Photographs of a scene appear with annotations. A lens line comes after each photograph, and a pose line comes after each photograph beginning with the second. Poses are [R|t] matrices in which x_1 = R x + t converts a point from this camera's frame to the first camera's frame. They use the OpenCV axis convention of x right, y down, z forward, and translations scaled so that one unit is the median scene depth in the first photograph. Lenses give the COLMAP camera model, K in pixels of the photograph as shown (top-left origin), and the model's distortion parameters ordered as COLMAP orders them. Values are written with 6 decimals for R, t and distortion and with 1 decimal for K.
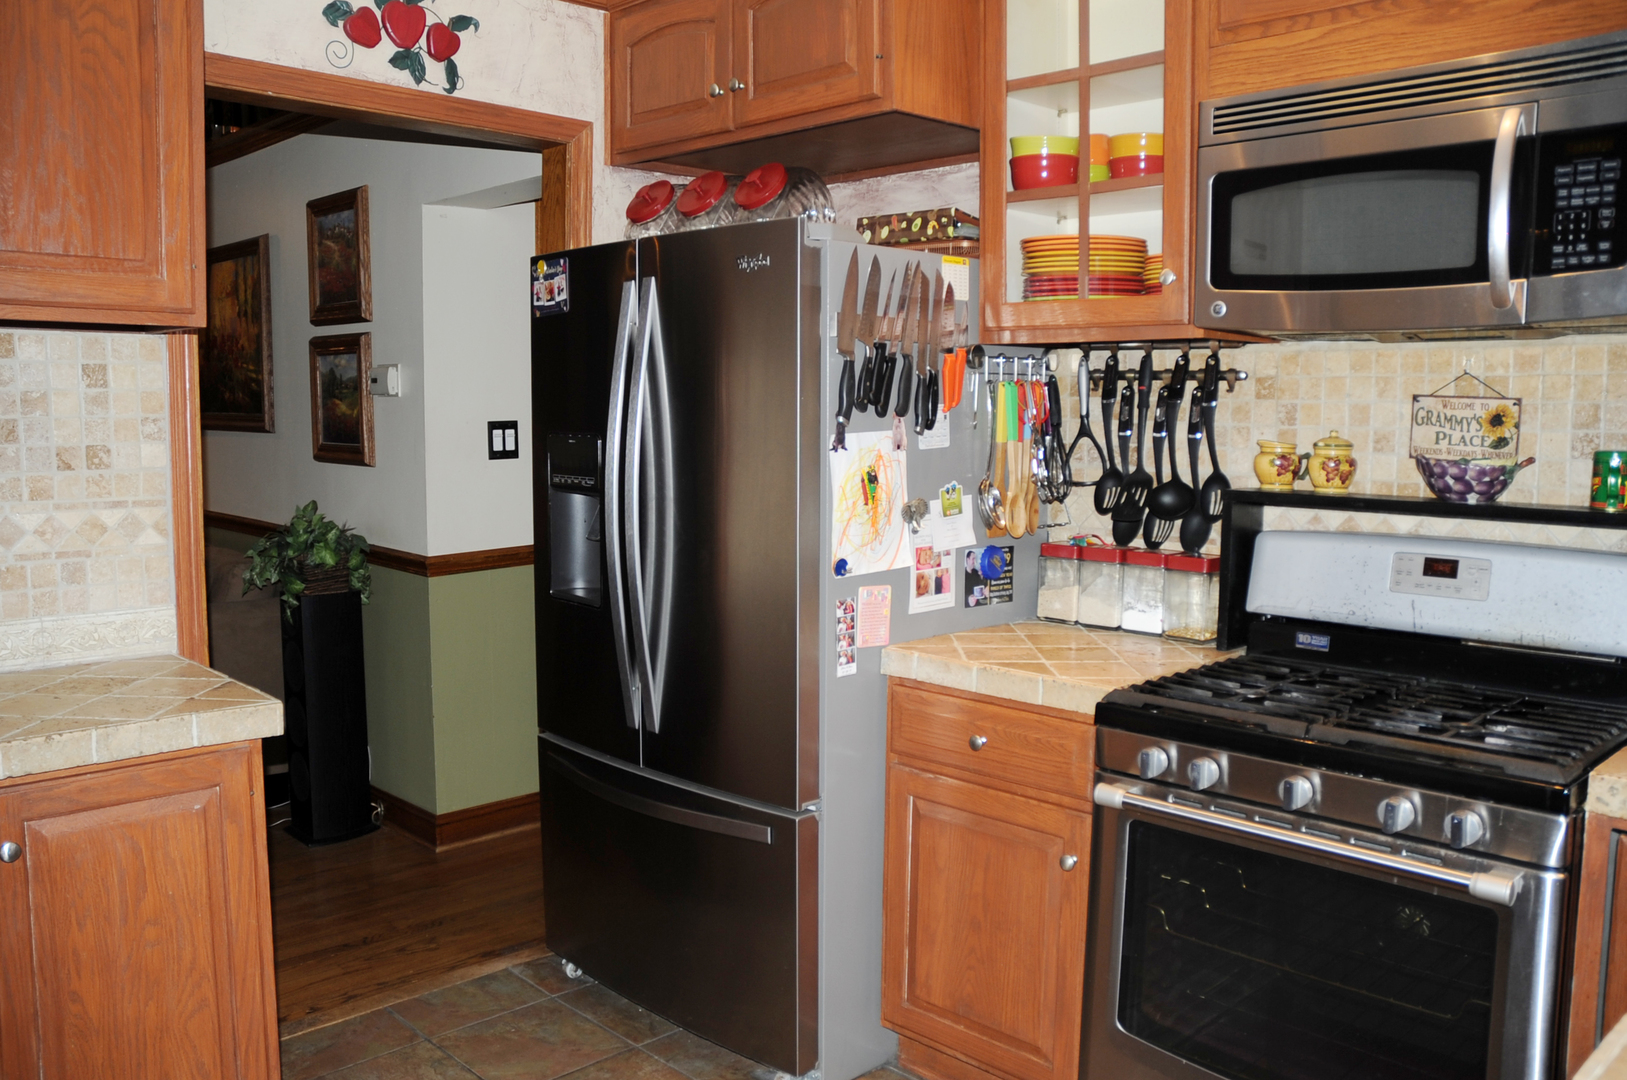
lens RADIAL K [[1336.5, 0, 813.2], [0, 1336.5, 530.6], [0, 0, 1]] dist [-0.081993, 0.039745]
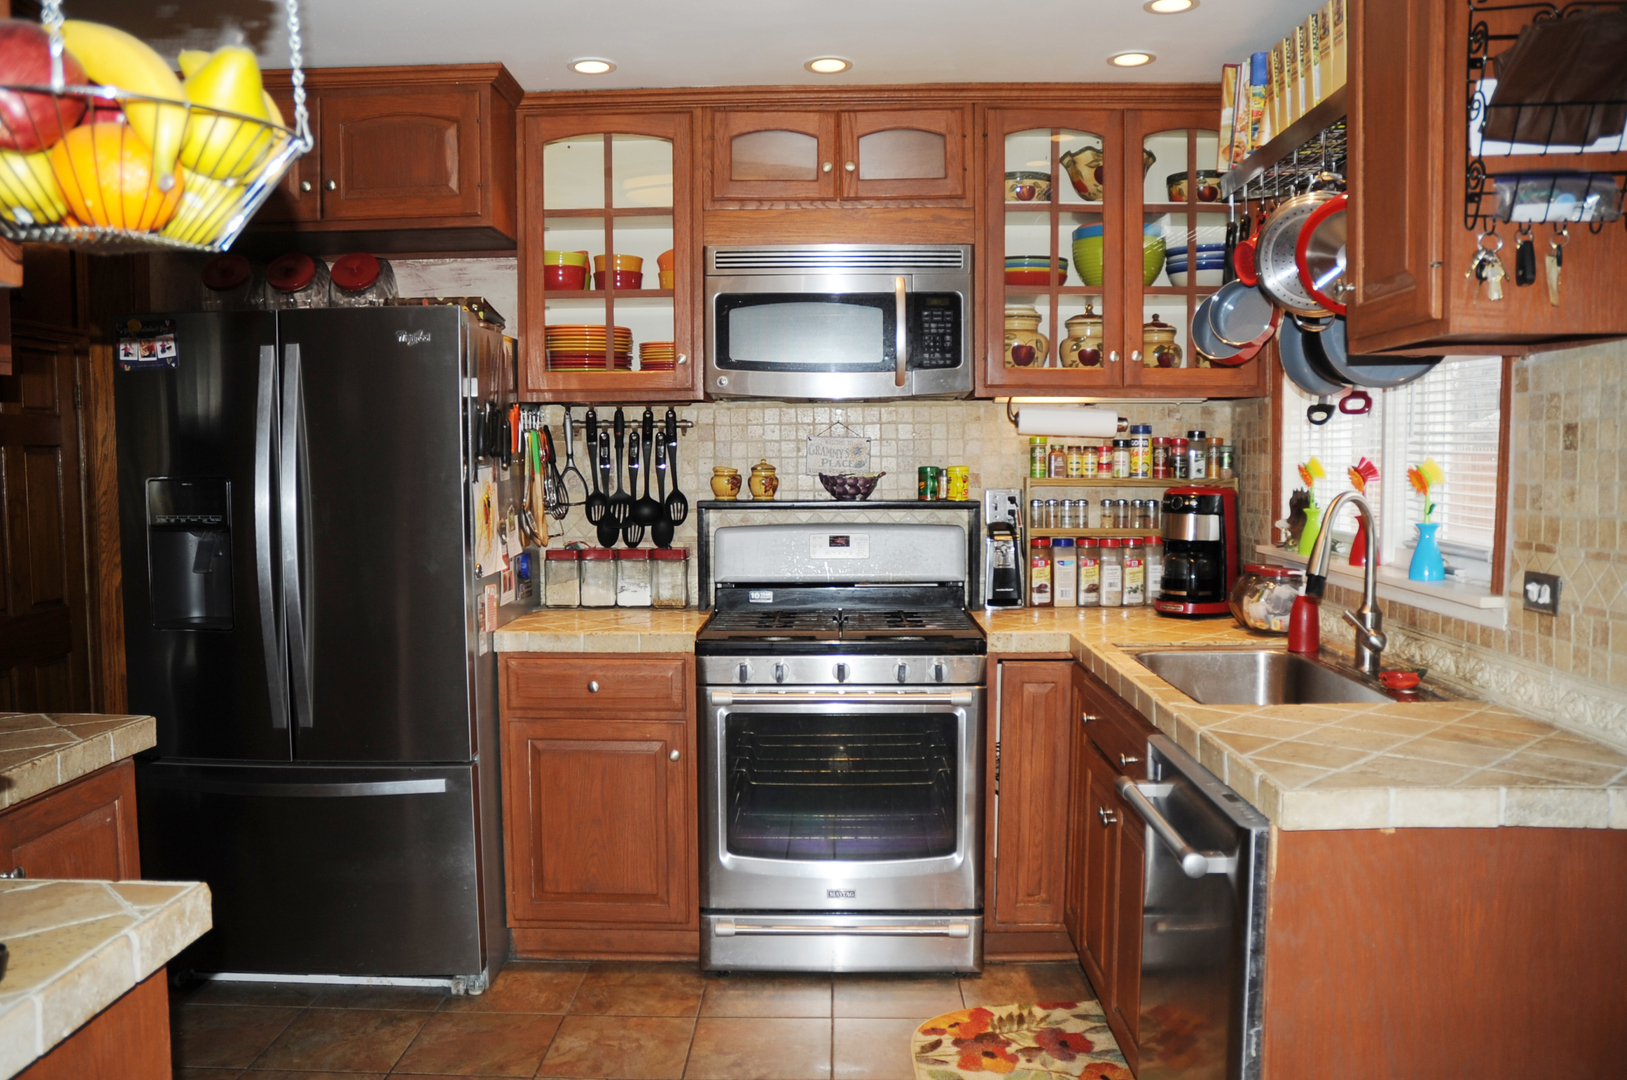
lens RADIAL K [[1336.5, 0, 807.8], [0, 1336.5, 548.7], [0, 0, 1]] dist [-0.081993, 0.039745]
pose [[0.713194, -0.062528, 0.698172, -0.622518], [0.076380, 0.997015, 0.011269, 0.014140], [-0.696793, 0.045289, 0.715841, -0.150730]]
